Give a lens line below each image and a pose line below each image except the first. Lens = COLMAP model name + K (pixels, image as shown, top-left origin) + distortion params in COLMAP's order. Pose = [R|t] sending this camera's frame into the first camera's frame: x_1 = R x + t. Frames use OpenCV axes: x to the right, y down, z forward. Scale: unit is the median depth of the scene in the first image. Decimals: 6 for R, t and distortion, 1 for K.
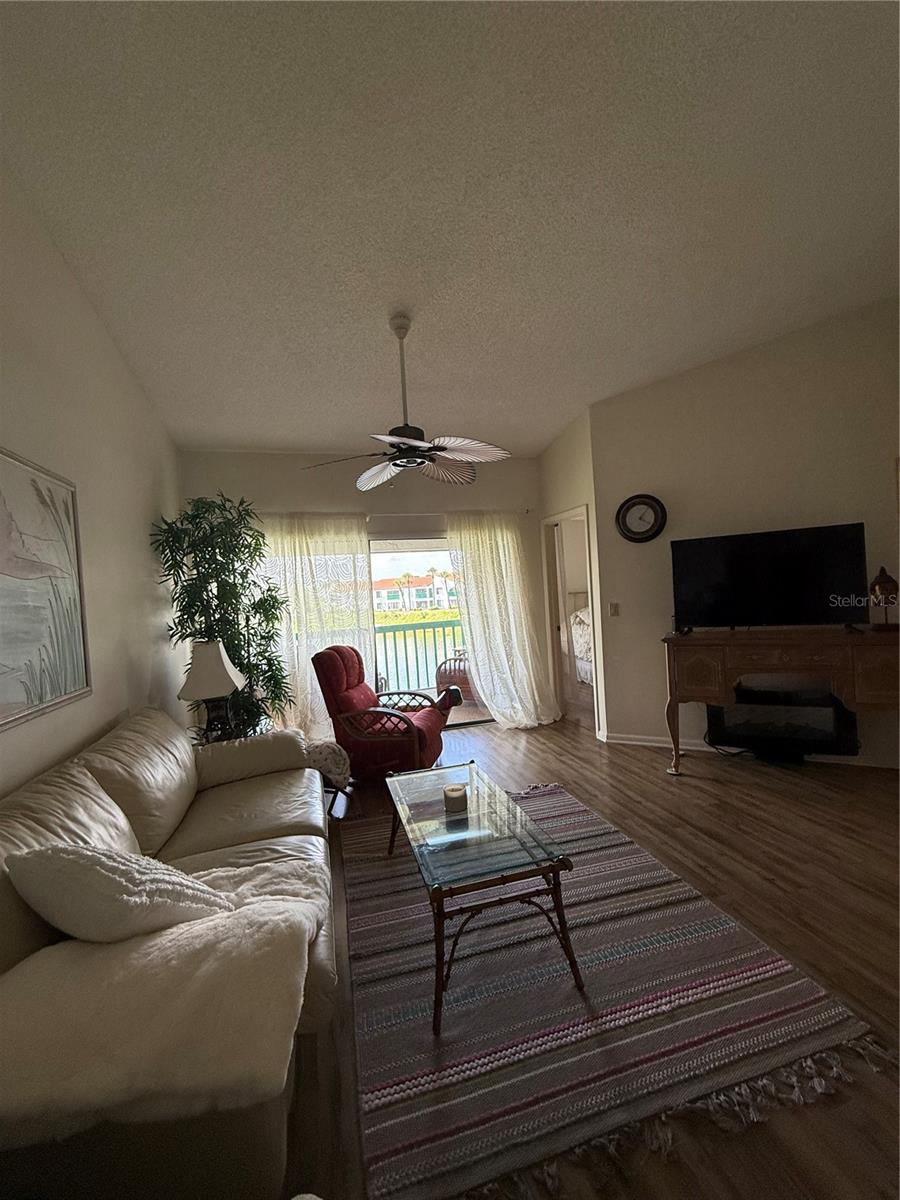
lens RADIAL K [[478.2, 0, 452.3], [0, 478.2, 602.0], [0, 0, 1]] dist [-0.002688, -0.000103]
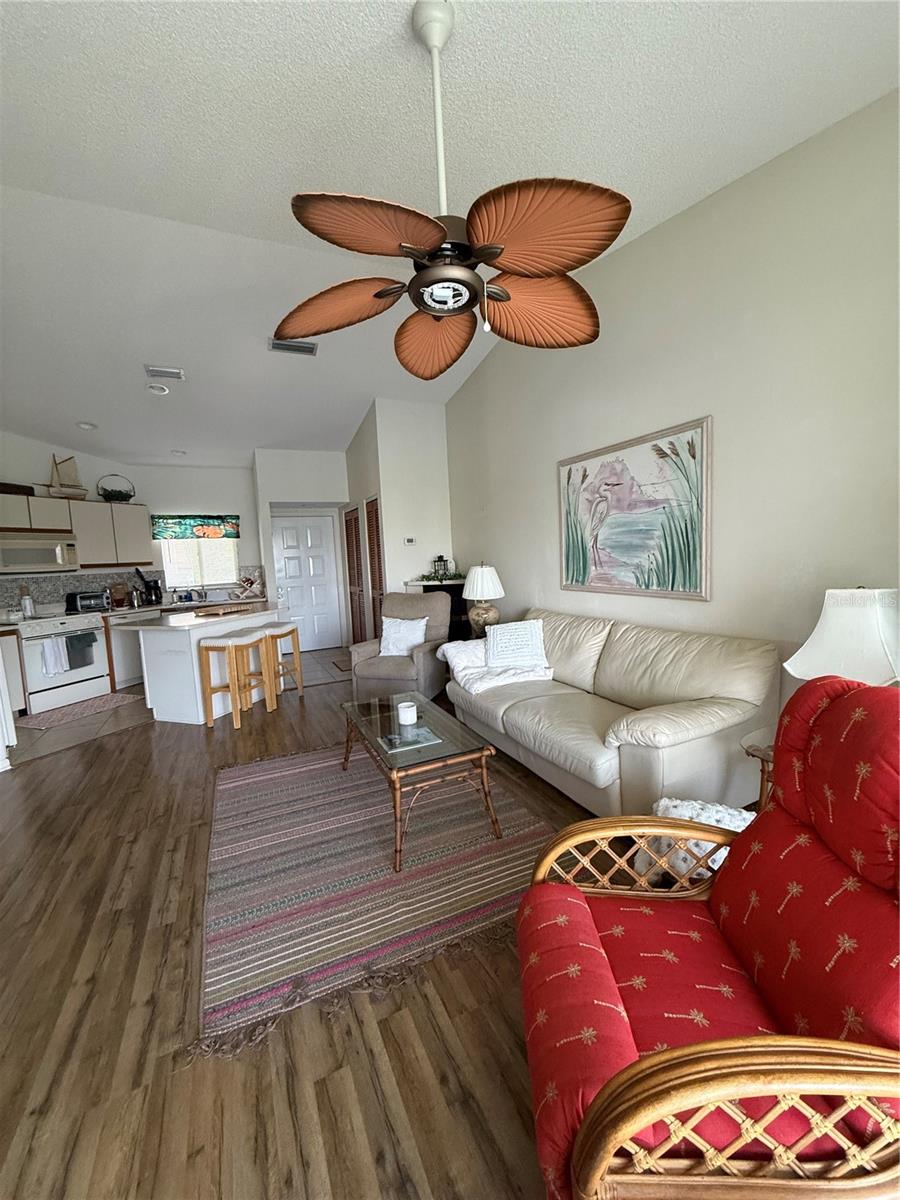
lens RADIAL K [[478.2, 0, 452.3], [0, 478.2, 602.0], [0, 0, 1]] dist [-0.002688, -0.000103]
pose [[-0.982667, 0.123424, -0.138316, 0.020191], [0.105217, 0.985648, 0.132009, -0.018563], [0.152624, 0.115168, -0.981551, 1.484269]]
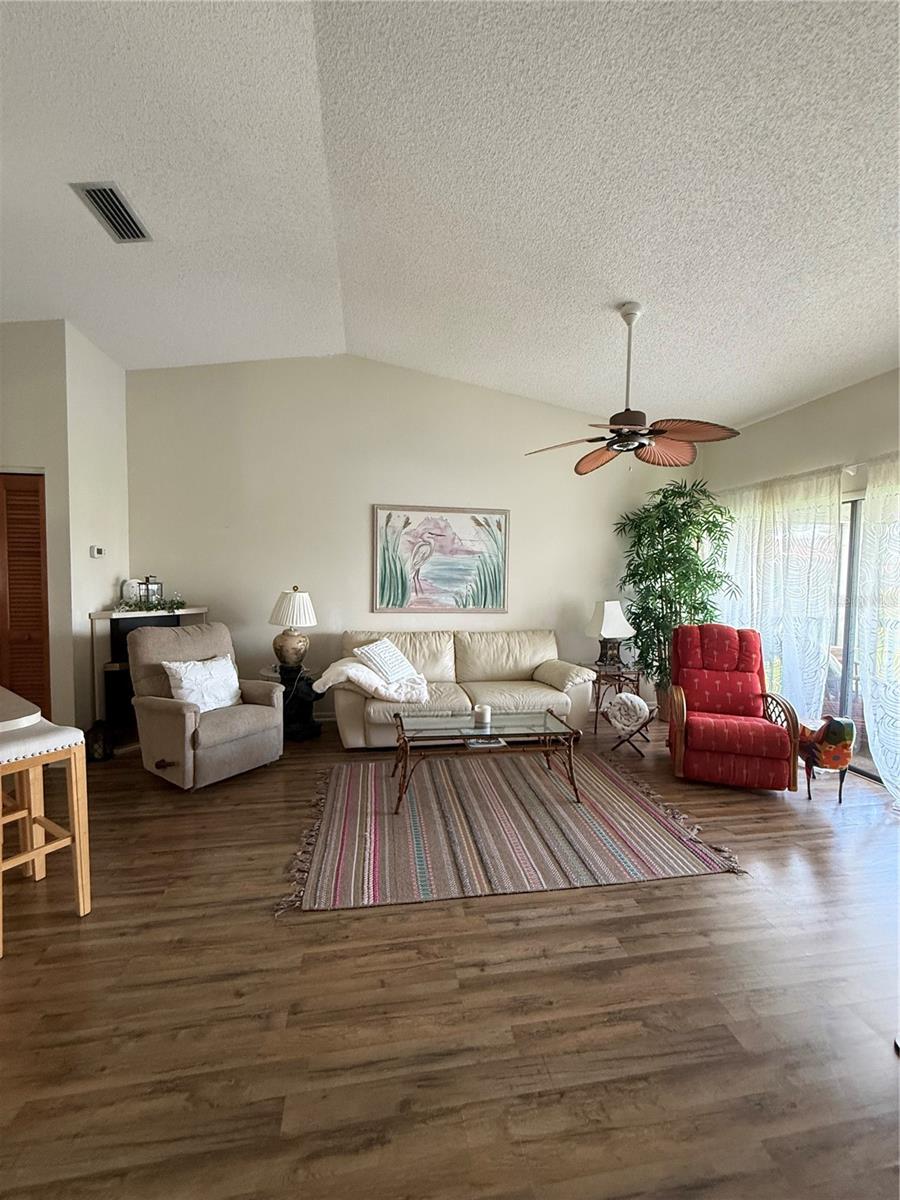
lens RADIAL K [[482.7, 0, 450.0], [0, 482.7, 600.0], [0, 0, 1]] dist [-0.001868, -0.000125]
pose [[-0.114479, 0.104374, -0.987927, 0.962022], [-0.029511, 0.993669, 0.108400, -0.058748], [0.992987, 0.041564, -0.110674, 0.706539]]
